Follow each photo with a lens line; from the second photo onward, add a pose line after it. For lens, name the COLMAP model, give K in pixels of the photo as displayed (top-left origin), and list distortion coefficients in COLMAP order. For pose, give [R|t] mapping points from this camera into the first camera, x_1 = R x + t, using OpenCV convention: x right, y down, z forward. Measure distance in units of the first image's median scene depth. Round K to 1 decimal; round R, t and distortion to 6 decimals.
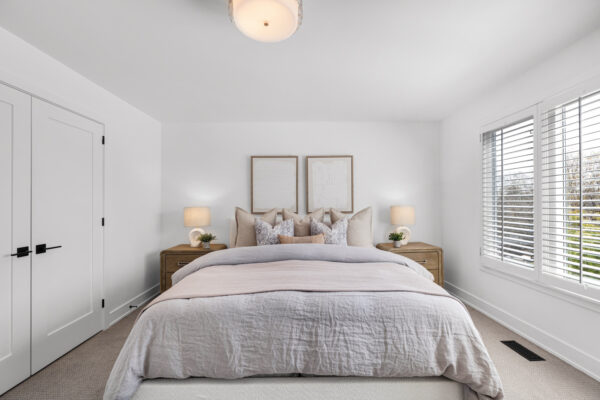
lens RADIAL K [[252.7, 0, 298.1], [0, 252.7, 200.1], [0, 0, 1]] dist [-0.007636, -0.000285]
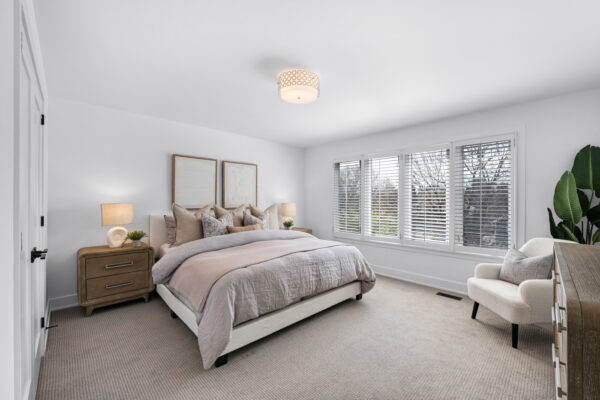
lens RADIAL K [[252.7, 0, 298.1], [0, 252.7, 200.1], [0, 0, 1]] dist [-0.007636, -0.000285]
pose [[0.729089, 0.010292, 0.684342, -0.774381], [-0.016434, 0.999862, 0.002470, 0.002951], [-0.684222, -0.013047, 0.729157, -0.151327]]
